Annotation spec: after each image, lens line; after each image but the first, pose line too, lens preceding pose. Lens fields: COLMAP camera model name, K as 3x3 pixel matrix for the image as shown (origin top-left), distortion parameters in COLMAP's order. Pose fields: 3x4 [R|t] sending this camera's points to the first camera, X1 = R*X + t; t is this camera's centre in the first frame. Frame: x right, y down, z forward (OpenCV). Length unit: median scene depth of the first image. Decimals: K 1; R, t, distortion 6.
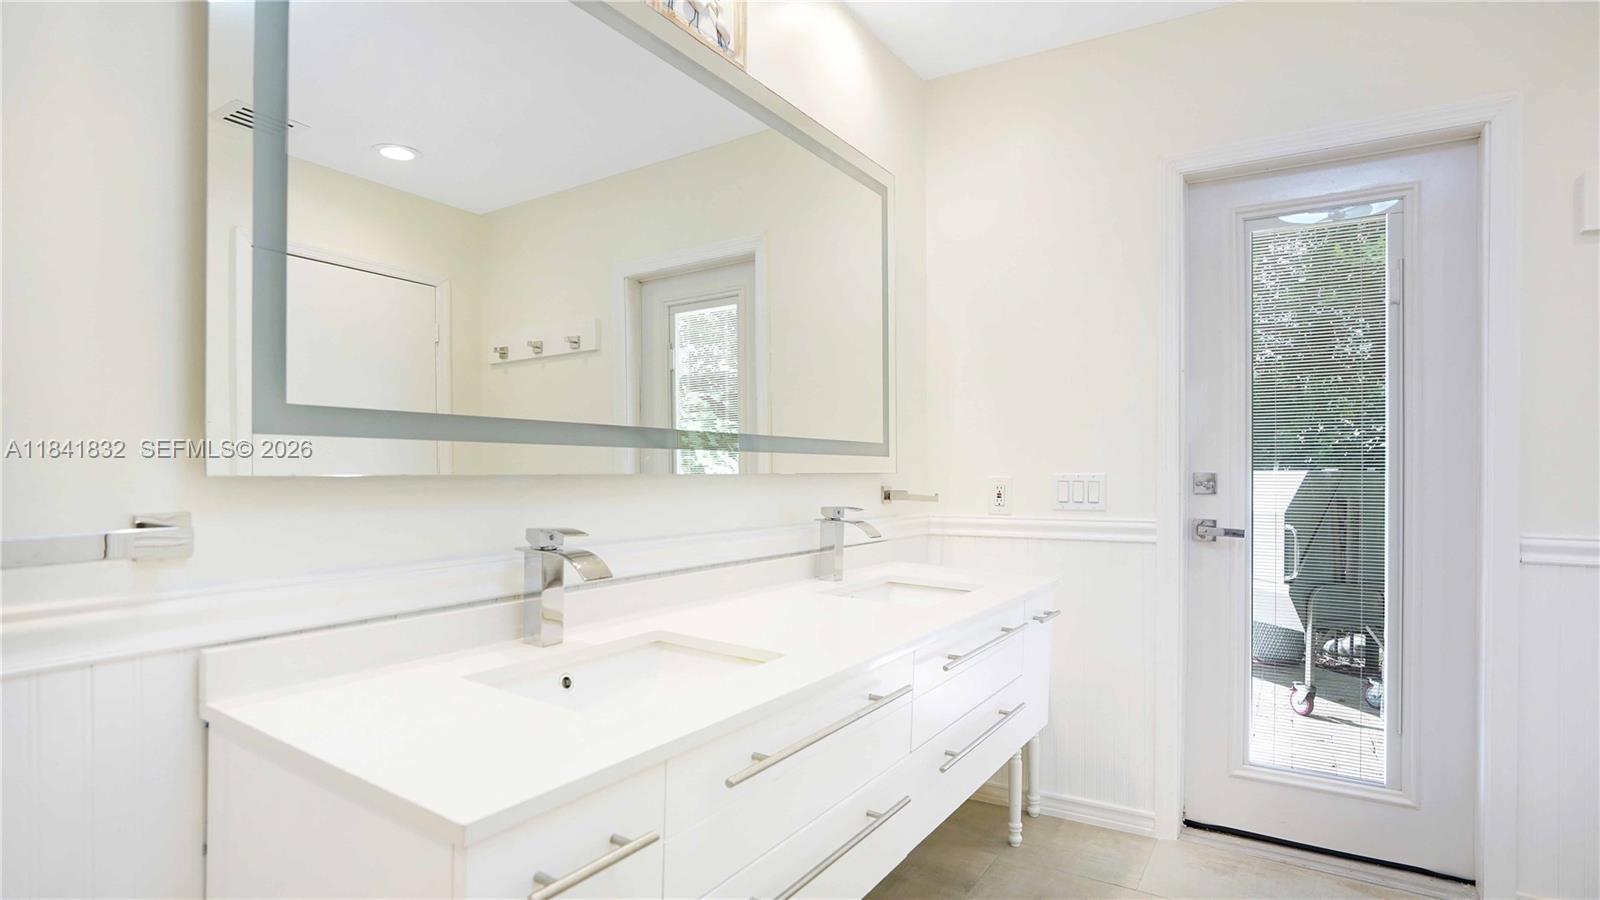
lens RADIAL K [[799.3, 0, 800.1], [0, 799.3, 470.4], [0, 0, 1]] dist [-0.049673, 0.024111]
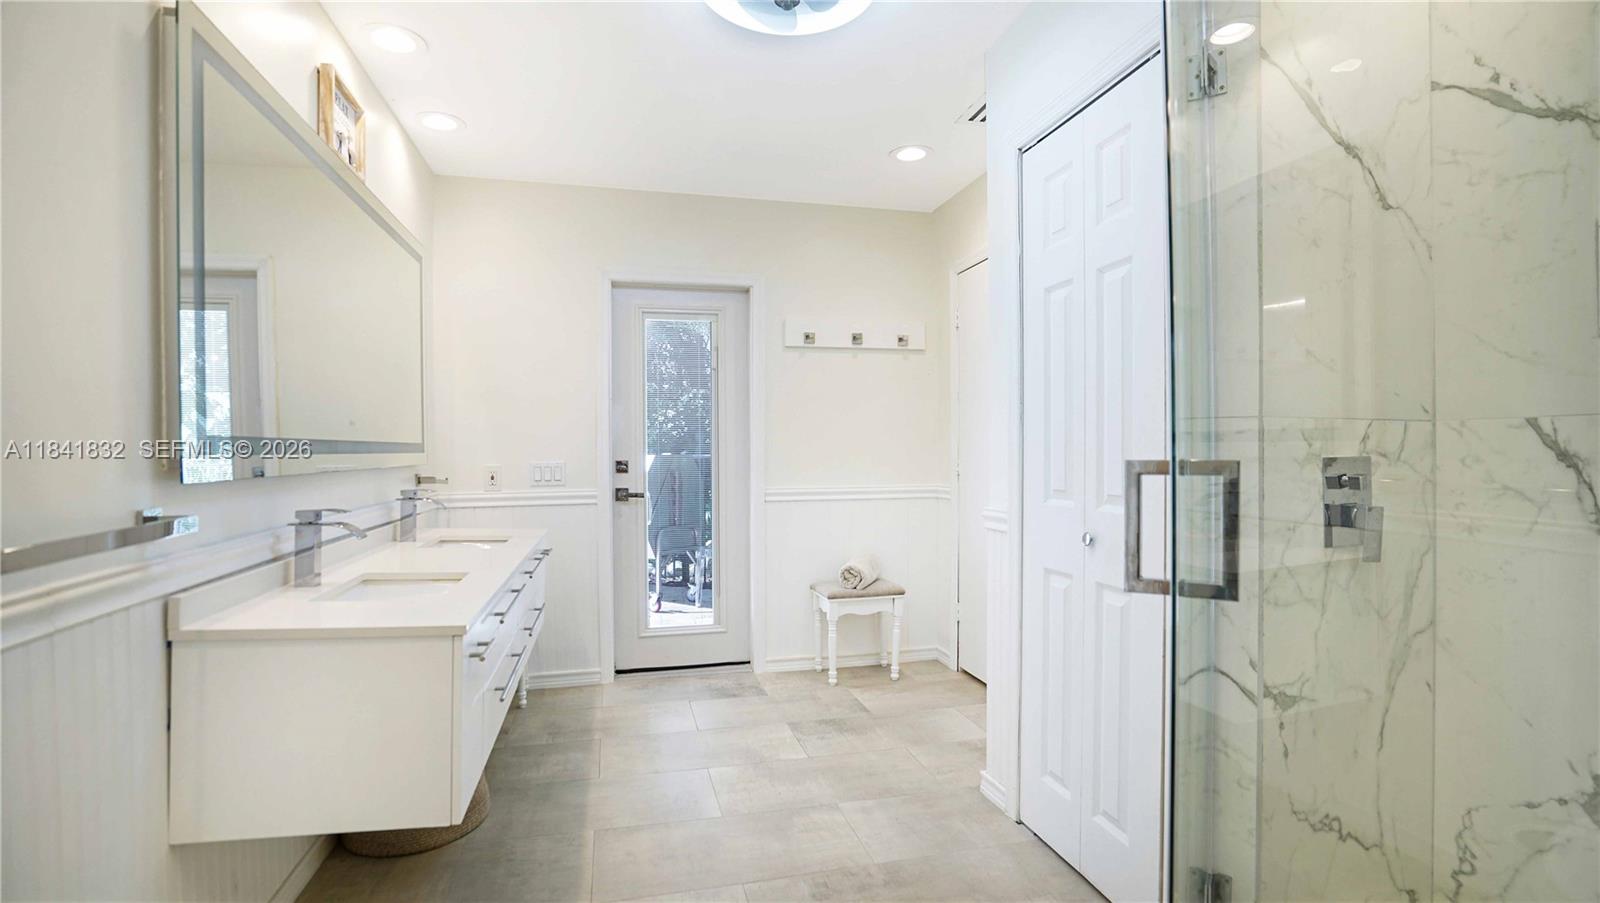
lens RADIAL K [[749.4, 0, 799.0], [0, 749.4, 459.7], [0, 0, 1]] dist [-0.048946, 0.020221]
pose [[0.684824, -0.018138, 0.728483, -0.383266], [0.008359, 0.999820, 0.017036, -0.021593], [-0.728661, -0.005577, 0.684852, -0.354529]]
